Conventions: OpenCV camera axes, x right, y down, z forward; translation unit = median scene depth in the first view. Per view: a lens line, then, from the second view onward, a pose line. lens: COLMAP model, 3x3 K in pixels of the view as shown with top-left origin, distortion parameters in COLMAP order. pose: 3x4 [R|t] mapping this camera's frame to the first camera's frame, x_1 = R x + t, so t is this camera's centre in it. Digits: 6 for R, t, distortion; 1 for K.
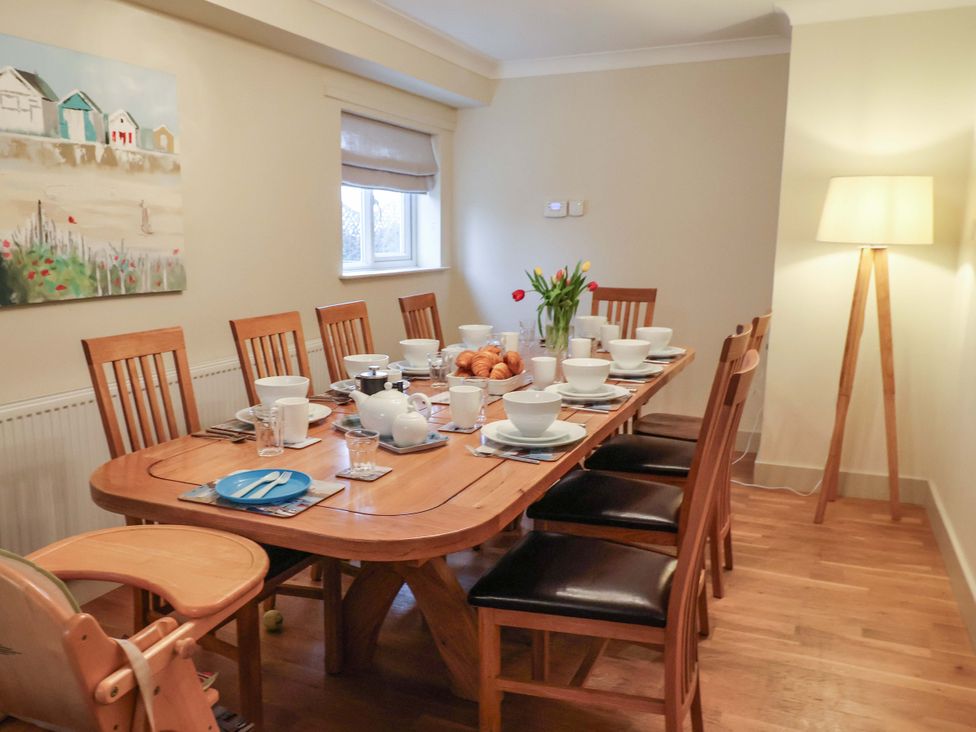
lens RADIAL K [[788.5, 0, 485.4], [0, 788.5, 373.2], [0, 0, 1]] dist [0.047093, 0.007633]
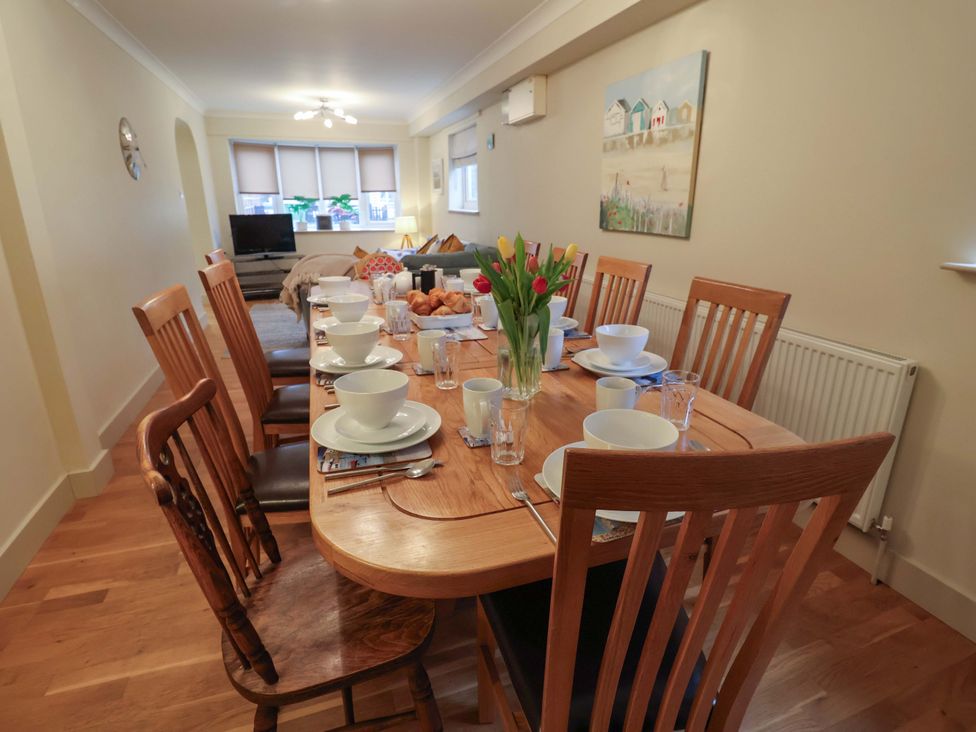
lens RADIAL K [[516.2, 0, 491.8], [0, 516.2, 365.2], [0, 0, 1]] dist [-0.000287, -0.004320]
pose [[-0.736611, 0.207351, -0.643746, 0.453792], [-0.120921, 0.896127, 0.427007, -0.262619], [0.665419, 0.392380, -0.635024, 1.566716]]
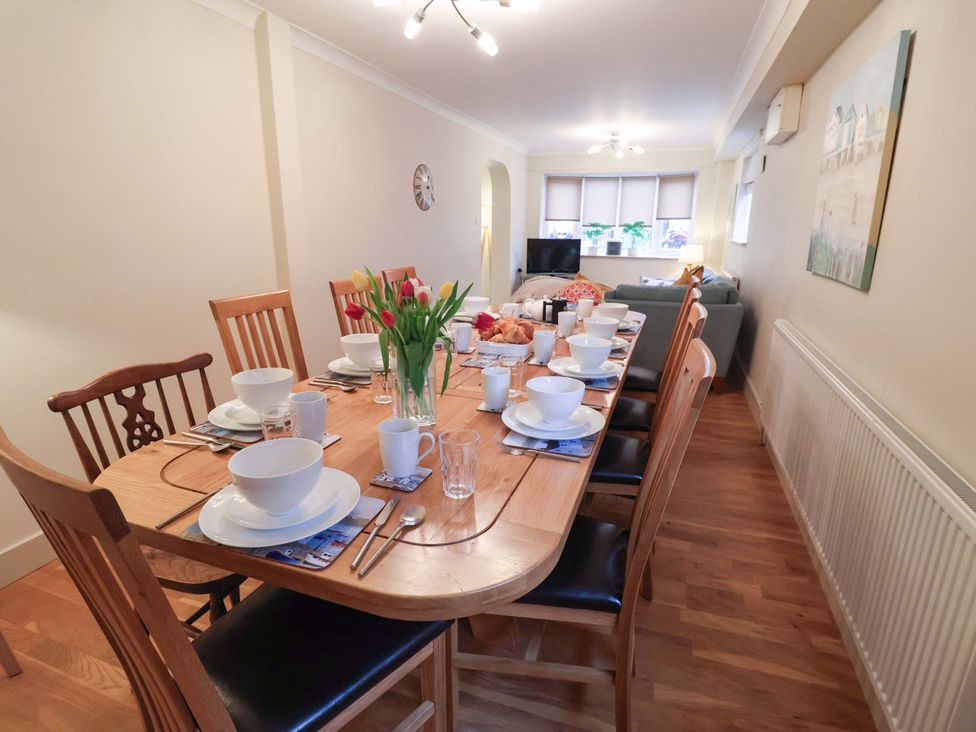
lens RADIAL K [[516.2, 0, 492.1], [0, 516.2, 362.3], [0, 0, 1]] dist [-0.000287, -0.004320]
pose [[-0.997994, 0.008158, -0.062788, 0.075727], [-0.019697, 0.902455, 0.430334, -0.304376], [0.060174, 0.430708, -0.900483, 1.721147]]
